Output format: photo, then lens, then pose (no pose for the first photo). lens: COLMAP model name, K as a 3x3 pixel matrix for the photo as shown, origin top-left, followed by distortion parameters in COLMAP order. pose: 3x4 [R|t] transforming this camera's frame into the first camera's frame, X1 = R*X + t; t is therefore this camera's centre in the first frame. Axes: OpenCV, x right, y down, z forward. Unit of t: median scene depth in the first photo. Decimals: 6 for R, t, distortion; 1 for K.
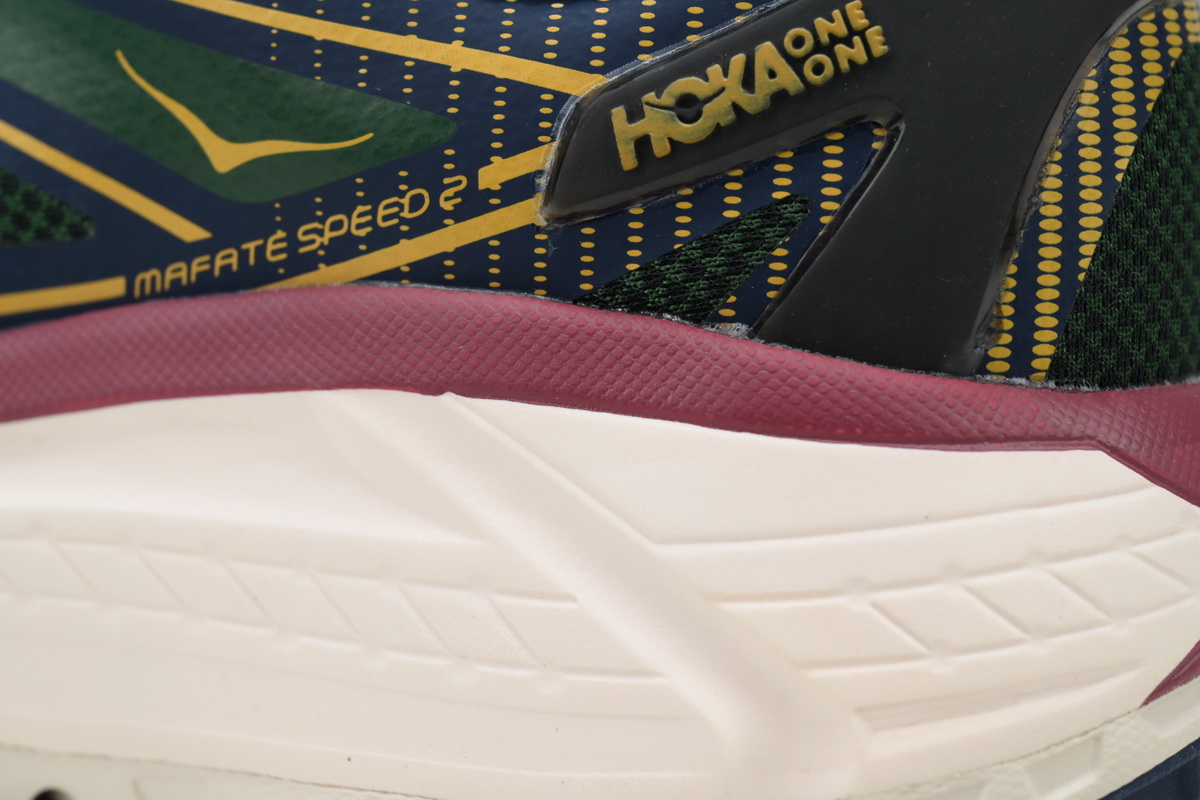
lens RADIAL K [[4167.4, 0, 600.1], [0, 4167.4, 399.6], [0, 0, 1]] dist [-0.141543, 0.000000]
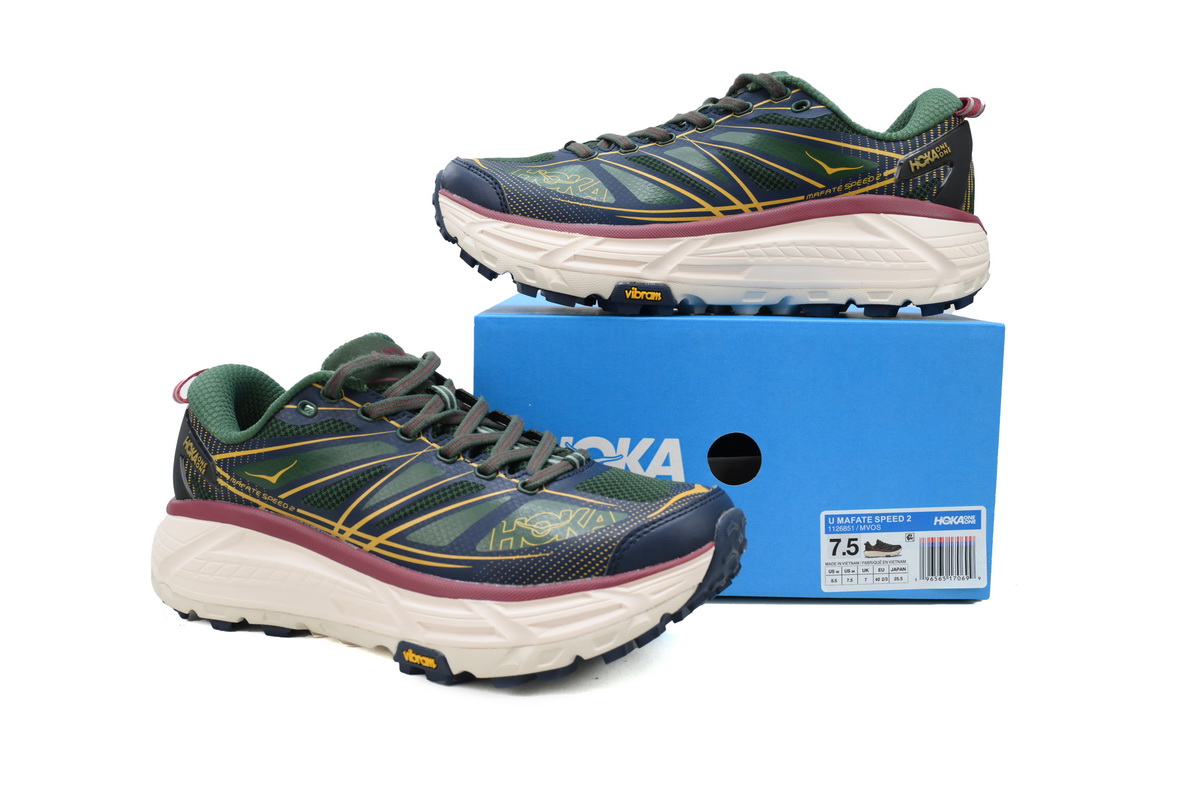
lens RADIAL K [[1116.2, 0, 601.5], [0, 1116.2, 406.6], [0, 0, 1]] dist [-0.015189, 0.000000]
pose [[0.907334, -0.062790, 0.415694, -0.990088], [0.046307, 0.997694, 0.049626, 0.161140], [-0.417851, -0.025778, 0.908150, -0.179859]]
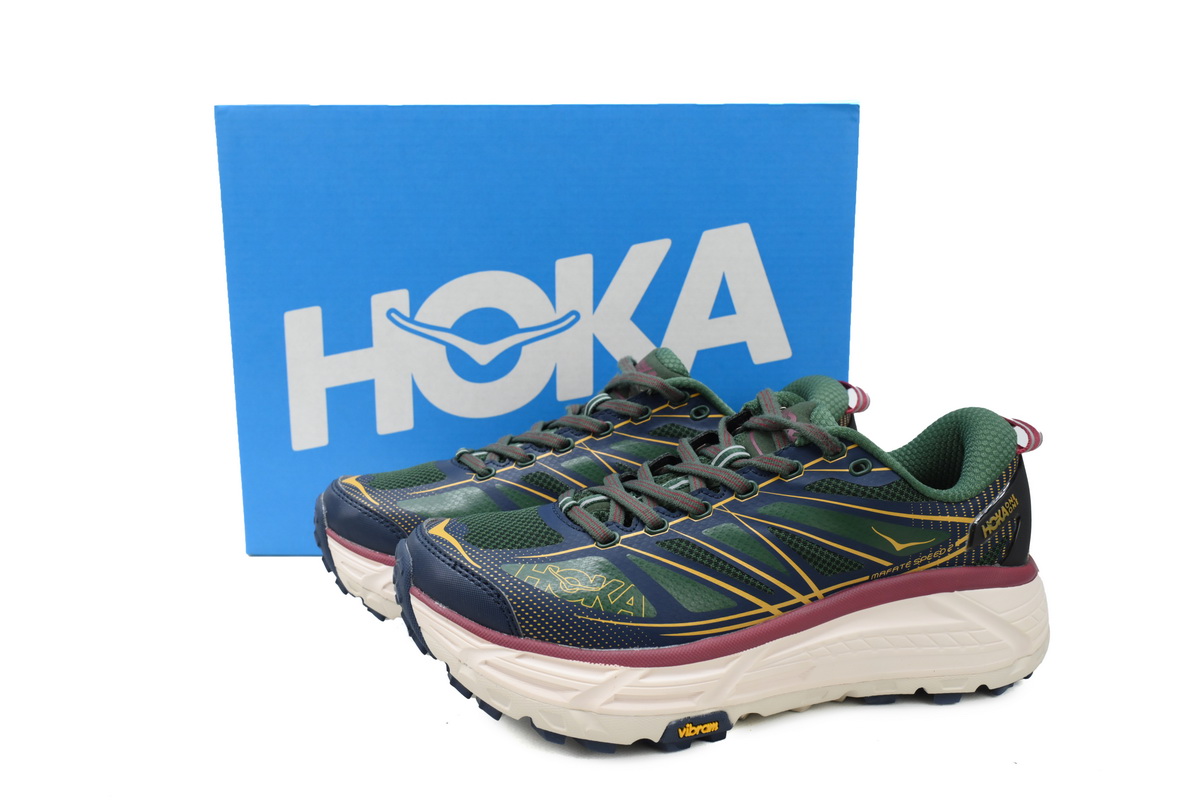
lens RADIAL K [[1116.2, 0, 602.6], [0, 1116.2, 398.2], [0, 0, 1]] dist [-0.015189, 0.000000]
pose [[0.769110, -0.139720, 0.623657, -1.079514], [0.078814, 0.989098, 0.124396, -0.398308], [-0.634238, -0.046521, 0.771737, 0.300238]]
